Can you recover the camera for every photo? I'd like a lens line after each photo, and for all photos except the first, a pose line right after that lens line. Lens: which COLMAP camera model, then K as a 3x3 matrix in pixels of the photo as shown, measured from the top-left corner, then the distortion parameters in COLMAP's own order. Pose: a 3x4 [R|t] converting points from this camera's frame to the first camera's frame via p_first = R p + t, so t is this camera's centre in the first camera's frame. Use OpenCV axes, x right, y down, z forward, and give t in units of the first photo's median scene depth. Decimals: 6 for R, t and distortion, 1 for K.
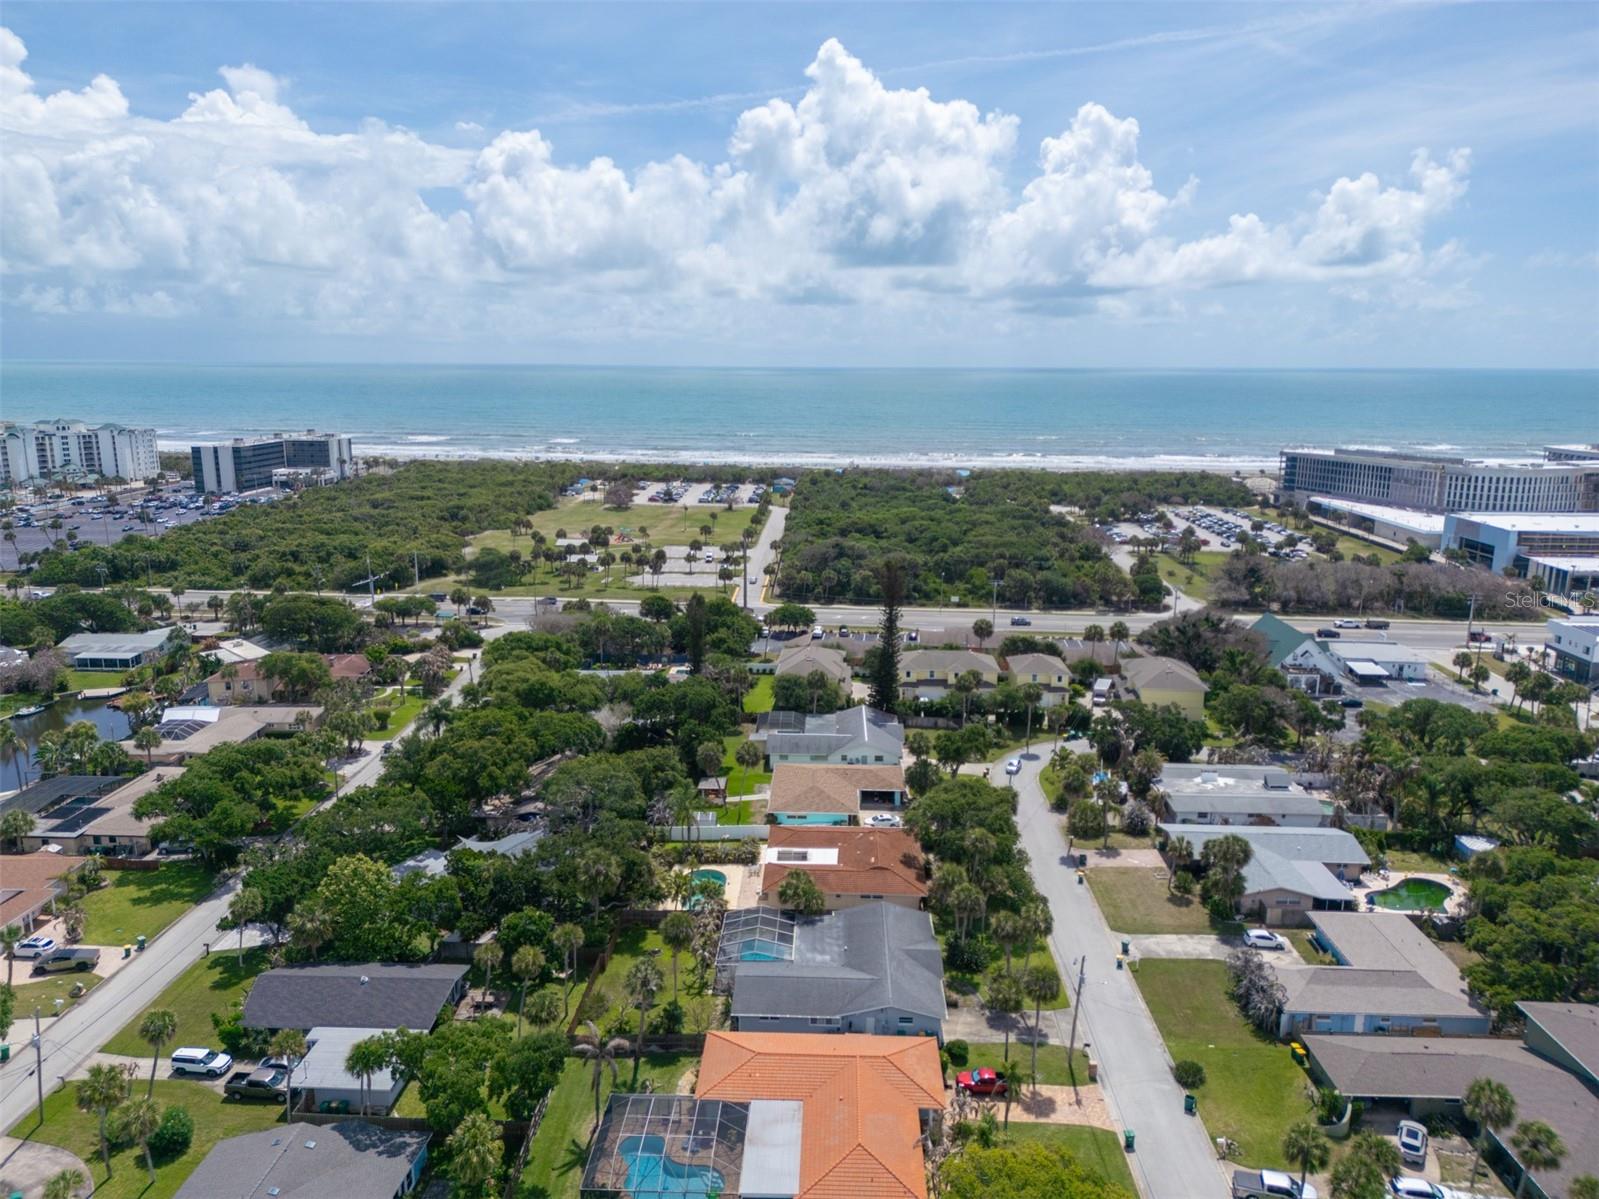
lens RADIAL K [[1129.1, 0, 809.0], [0, 1129.1, 600.7], [0, 0, 1]] dist [0.006456, 0.003709]
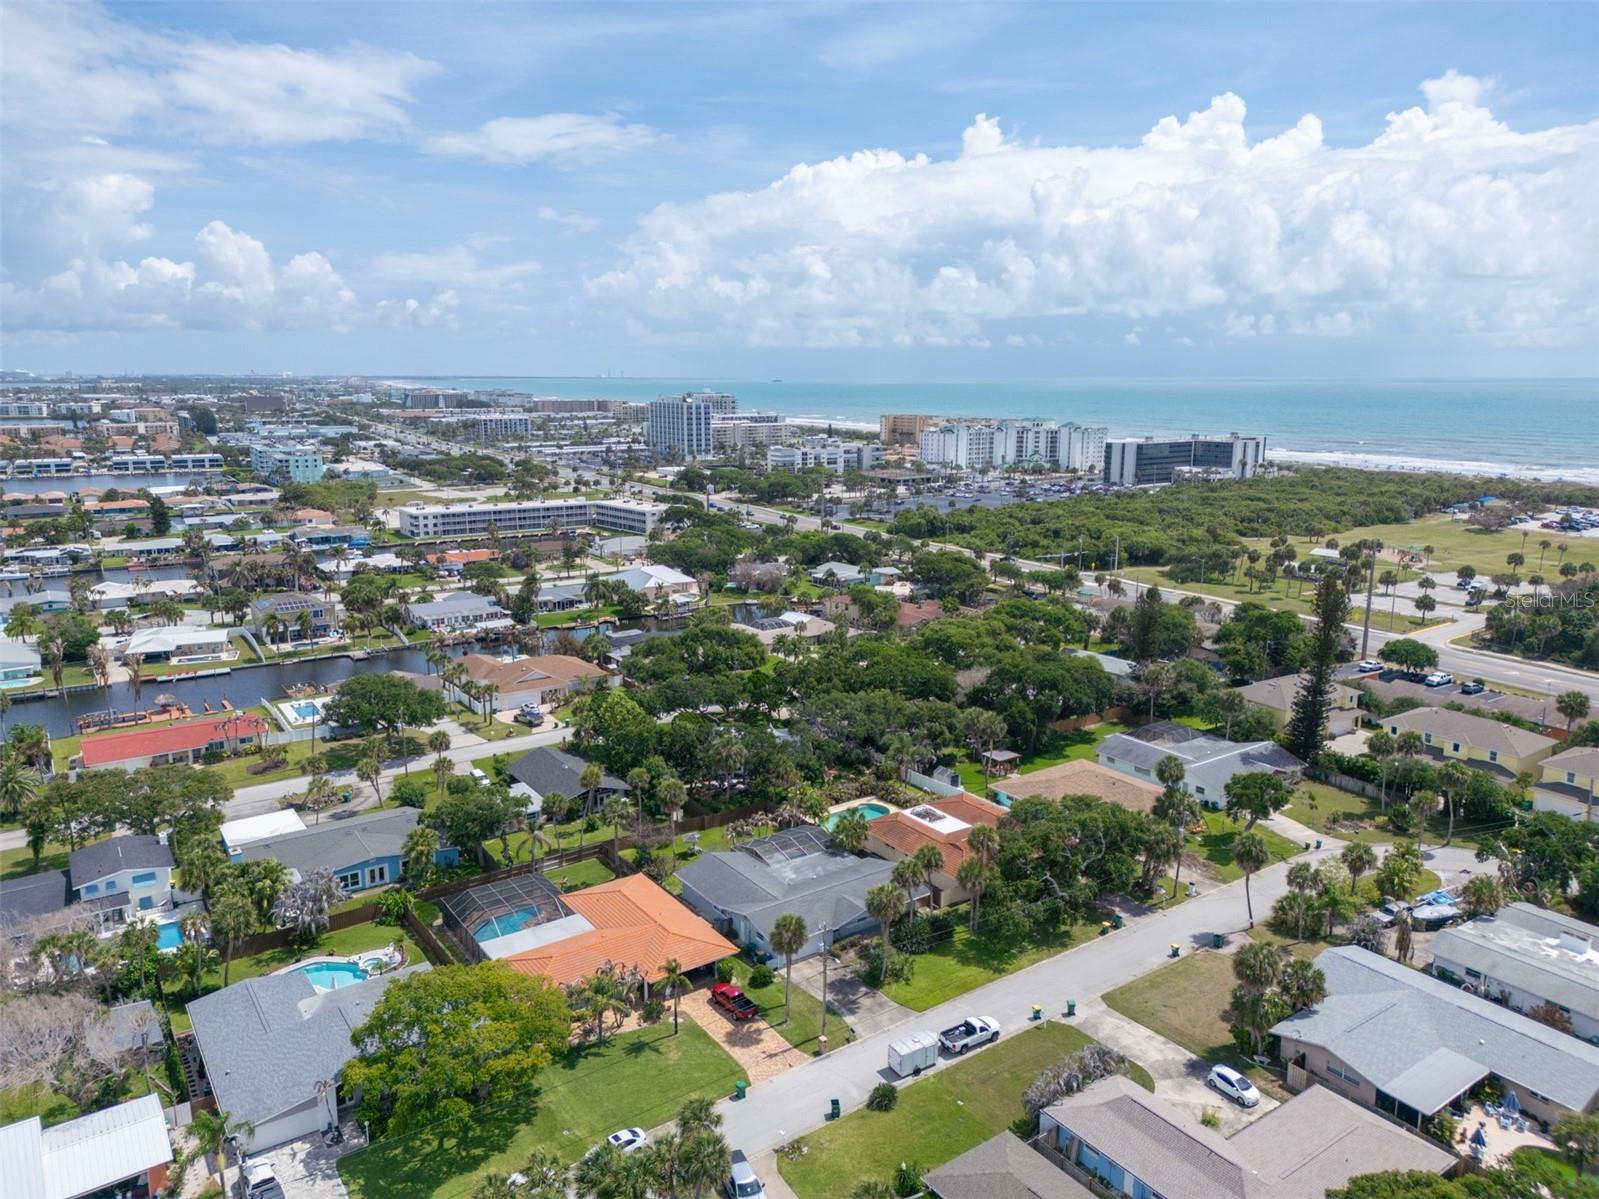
lens RADIAL K [[1129.1, 0, 808.8], [0, 1129.1, 597.8], [0, 0, 1]] dist [0.006456, 0.003709]
pose [[0.586866, 0.145186, -0.796561, 0.194436], [-0.158737, 0.985332, 0.062643, -0.004061], [0.793972, 0.089681, 0.601304, 0.076836]]
